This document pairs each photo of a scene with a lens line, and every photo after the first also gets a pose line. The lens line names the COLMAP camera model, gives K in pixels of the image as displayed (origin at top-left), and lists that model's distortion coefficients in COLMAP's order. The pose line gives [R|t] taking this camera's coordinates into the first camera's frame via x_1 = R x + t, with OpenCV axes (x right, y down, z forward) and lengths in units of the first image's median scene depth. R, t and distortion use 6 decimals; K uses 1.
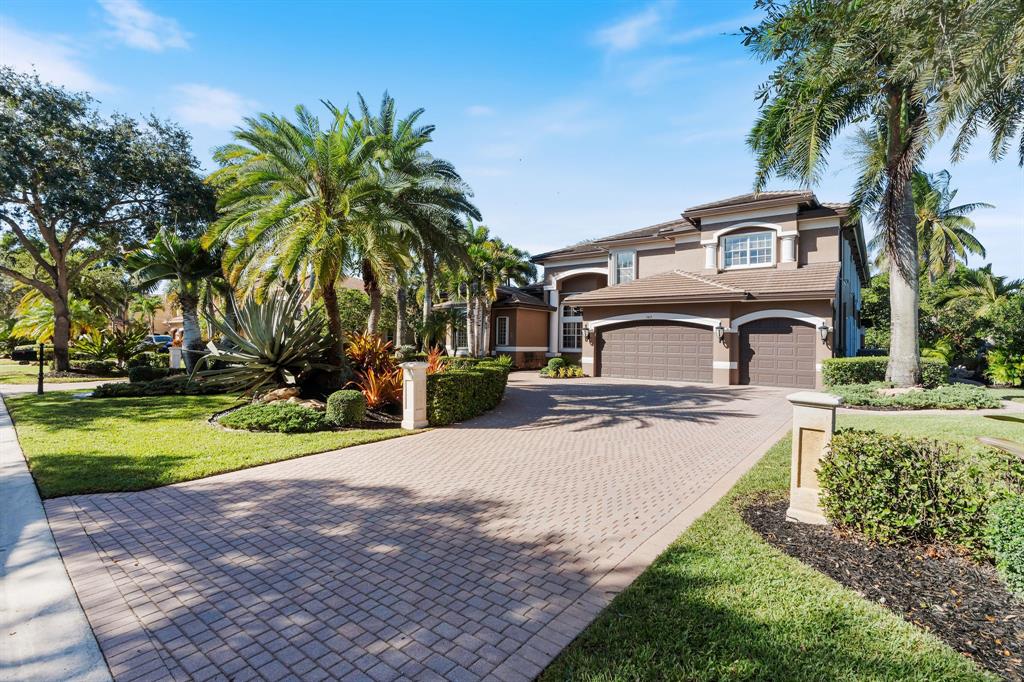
lens RADIAL K [[484.7, 0, 512.0], [0, 484.7, 341.0], [0, 0, 1]] dist [-0.002199, -0.001288]
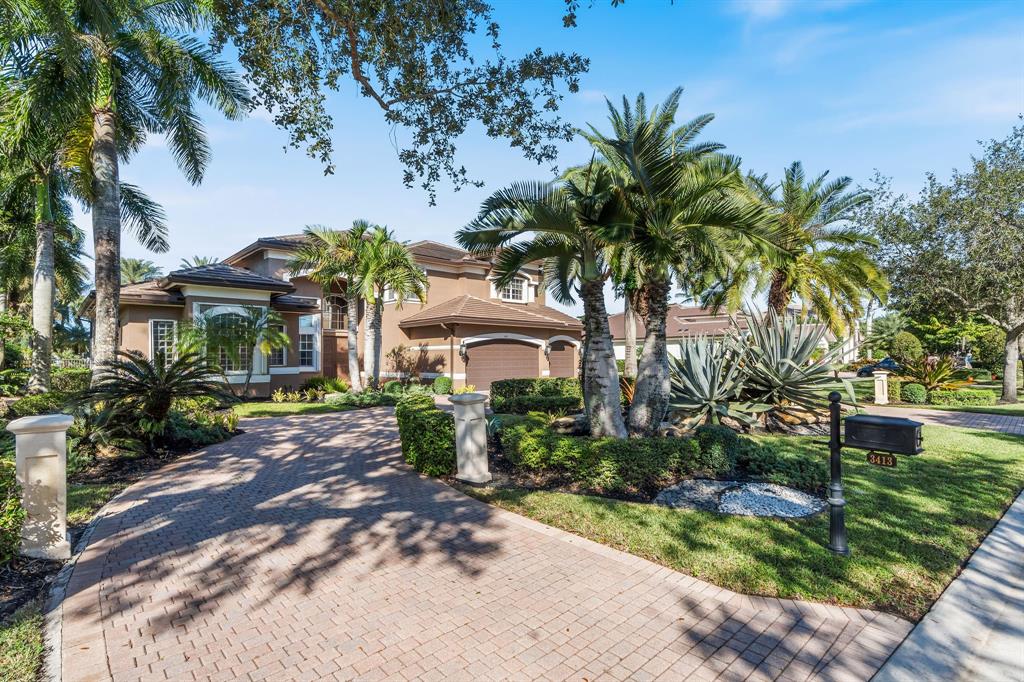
lens RADIAL K [[484.7, 0, 512.0], [0, 484.7, 341.0], [0, 0, 1]] dist [-0.002199, -0.001288]
pose [[0.173120, 0.019876, 0.984700, -0.920499], [0.003514, 0.999778, -0.020799, -0.014850], [-0.984895, 0.007061, 0.173011, 0.836313]]
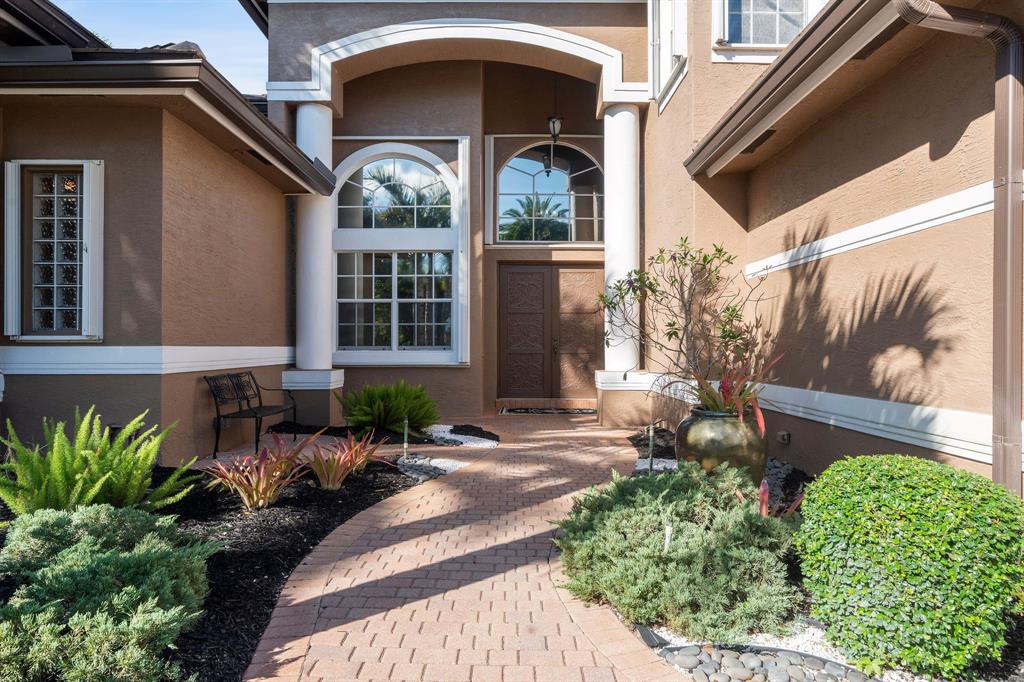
lens RADIAL K [[628.0, 0, 512.0], [0, 628.0, 341.0], [0, 0, 1]] dist [-0.002313, -0.000539]
pose [[0.796162, -0.004836, 0.605064, -0.036823], [0.003826, 0.999988, 0.002958, 0.014953], [-0.605071, -0.000040, 0.796171, 1.118344]]
